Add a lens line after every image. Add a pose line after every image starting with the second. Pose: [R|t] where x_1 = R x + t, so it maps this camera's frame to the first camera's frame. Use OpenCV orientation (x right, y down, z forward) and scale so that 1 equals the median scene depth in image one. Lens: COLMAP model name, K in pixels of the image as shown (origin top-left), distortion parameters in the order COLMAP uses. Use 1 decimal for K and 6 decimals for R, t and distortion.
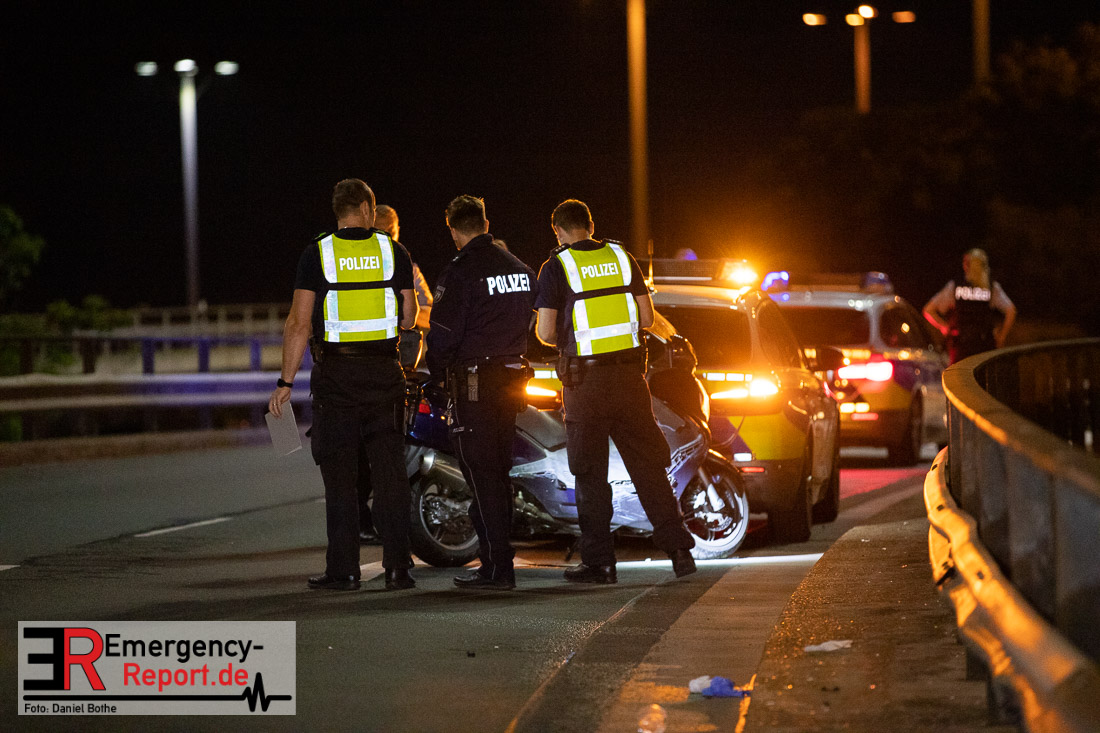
lens RADIAL K [[6247.3, 0, 533.4], [0, 6247.3, 400.0], [0, 0, 1]] dist [1.930473, 0.000000]
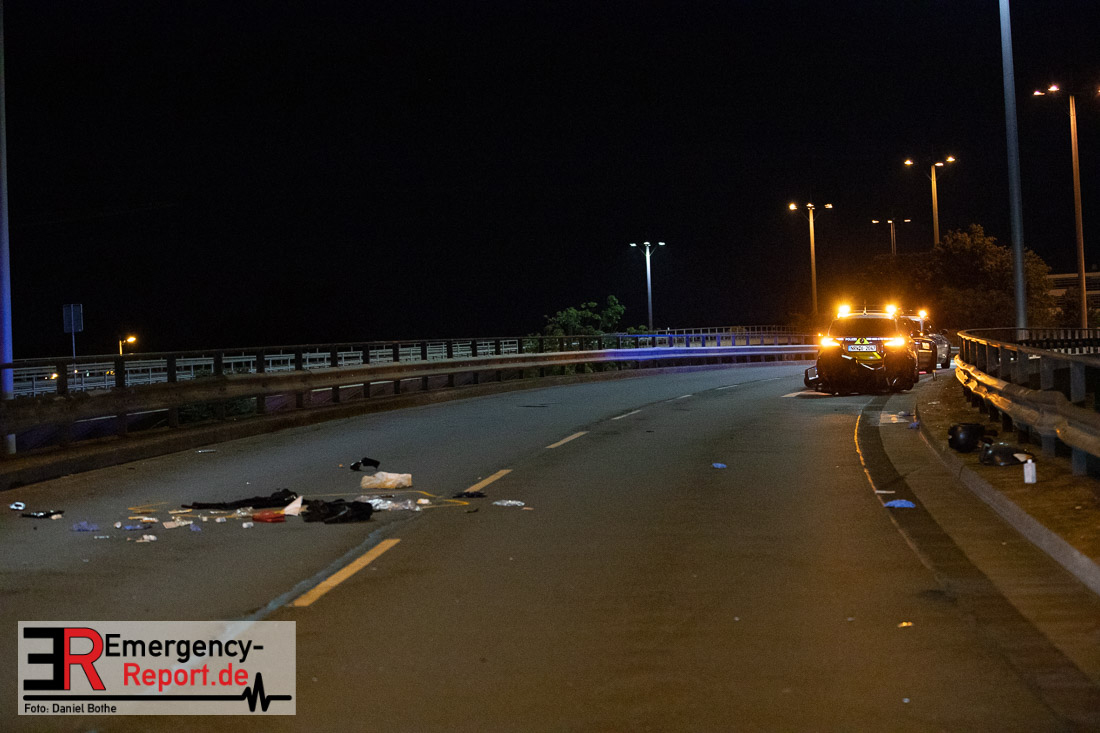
lens RADIAL K [[2354.3, 0, 551.0], [0, 2354.3, 358.9], [0, 0, 1]] dist [-0.276203, 0.000000]
pose [[0.995547, -0.018657, -0.092402, -0.029773], [0.018361, 0.999823, -0.004055, 0.007612], [0.092461, 0.002340, 0.995714, -0.245047]]
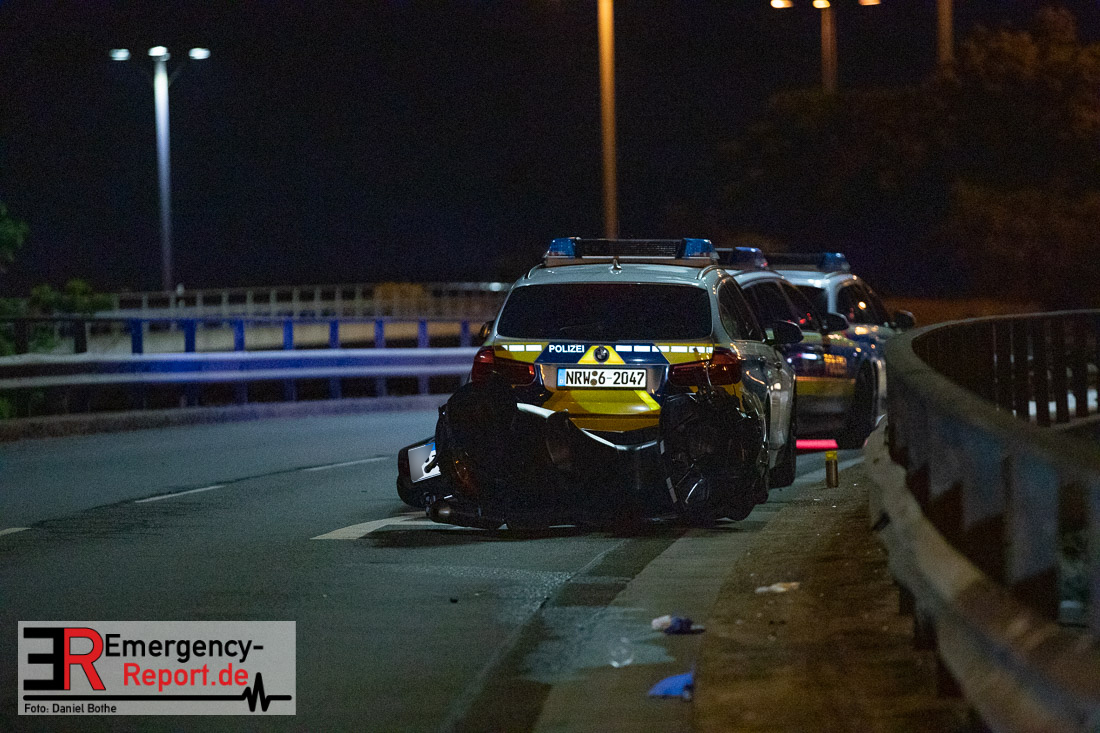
lens RADIAL K [[6247.3, 0, 538.7], [0, 6247.3, 345.7], [0, 0, 1]] dist [1.930473, 0.000000]
pose [[0.999970, -0.005530, 0.005401, -0.000481], [0.005562, 0.999967, -0.005838, 0.001541], [-0.005369, 0.005868, 0.999968, -0.059016]]
